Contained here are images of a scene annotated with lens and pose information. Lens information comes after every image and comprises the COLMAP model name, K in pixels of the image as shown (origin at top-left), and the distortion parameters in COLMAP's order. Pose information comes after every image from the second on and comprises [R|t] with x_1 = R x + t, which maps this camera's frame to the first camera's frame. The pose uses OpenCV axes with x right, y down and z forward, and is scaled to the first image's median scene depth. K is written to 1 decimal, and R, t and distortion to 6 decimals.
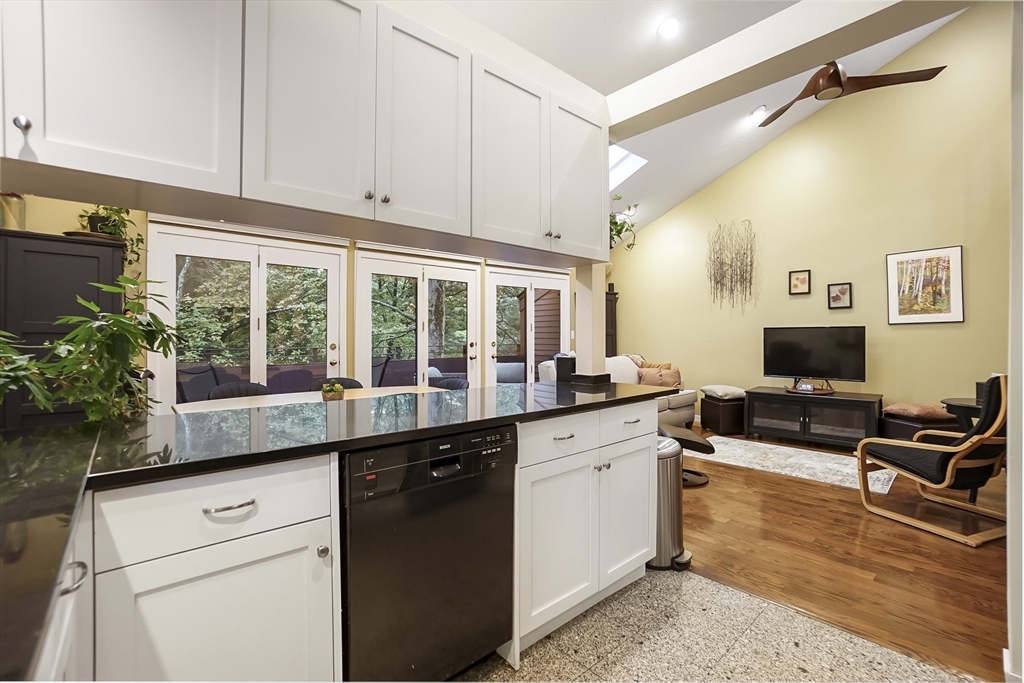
lens RADIAL K [[458.3, 0, 507.6], [0, 458.3, 341.0], [0, 0, 1]] dist [-0.035691, 0.013589]
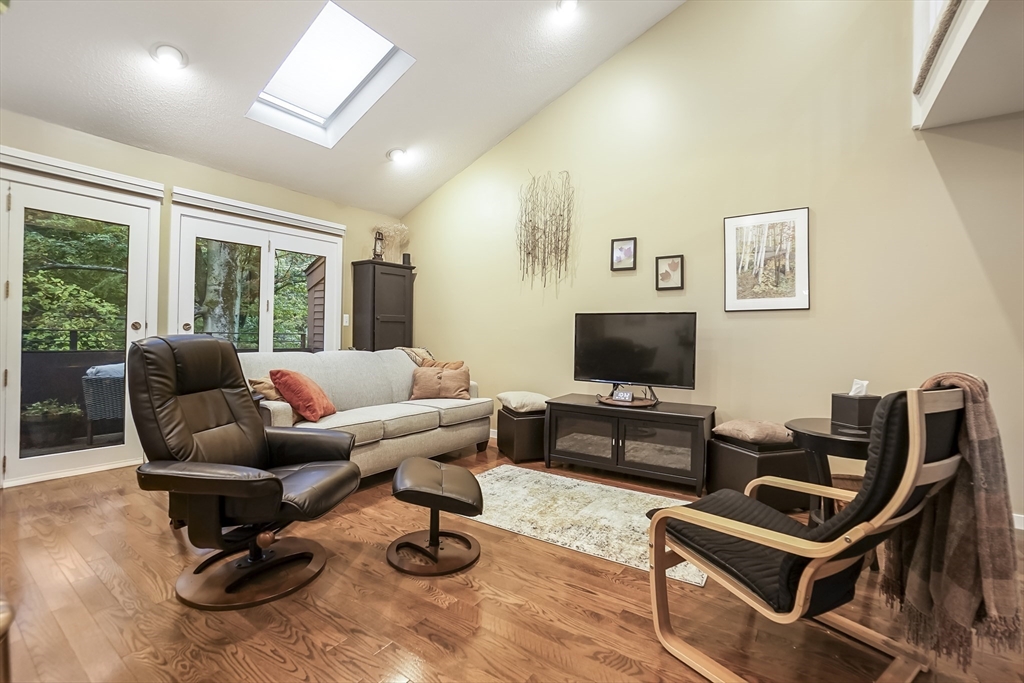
lens RADIAL K [[458.3, 0, 506.2], [0, 458.3, 336.6], [0, 0, 1]] dist [-0.035691, 0.013589]
pose [[0.974129, 0.024580, 0.224652, 0.313249], [-0.022852, 0.999686, -0.010285, 0.019528], [-0.224834, 0.004885, 0.974385, 0.333968]]
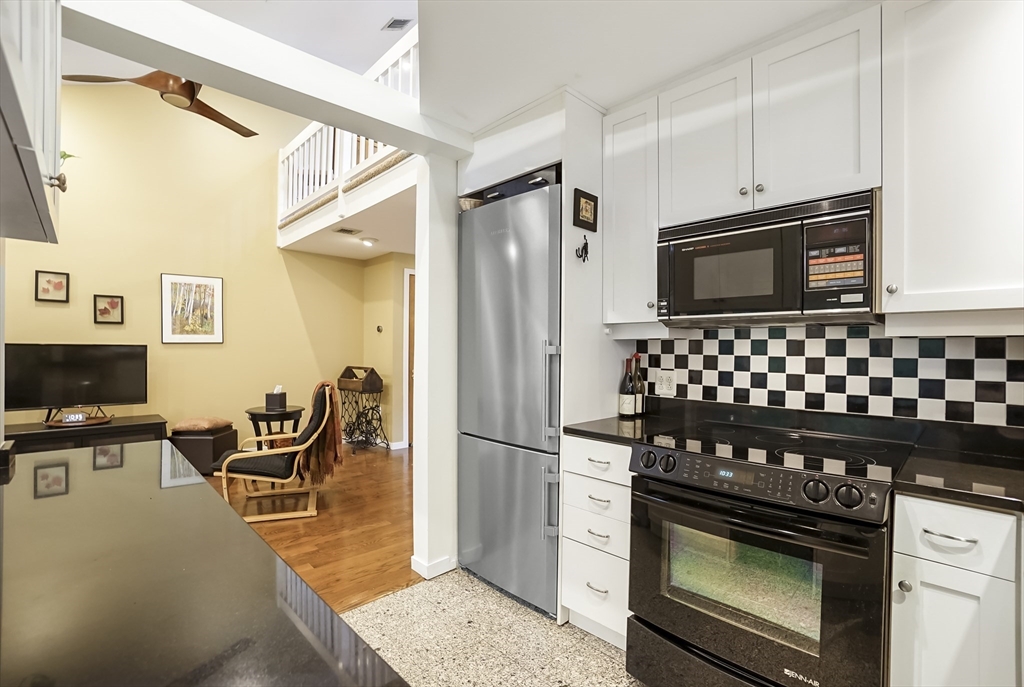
lens RADIAL K [[455.4, 0, 534.9], [0, 455.4, 357.8], [0, 0, 1]] dist [-0.029073, 0.002513]
pose [[-0.046251, -0.013274, 0.998842, -0.177488], [-0.003042, 0.999909, 0.013147, -0.019450], [-0.998925, -0.002431, -0.046287, 0.208272]]
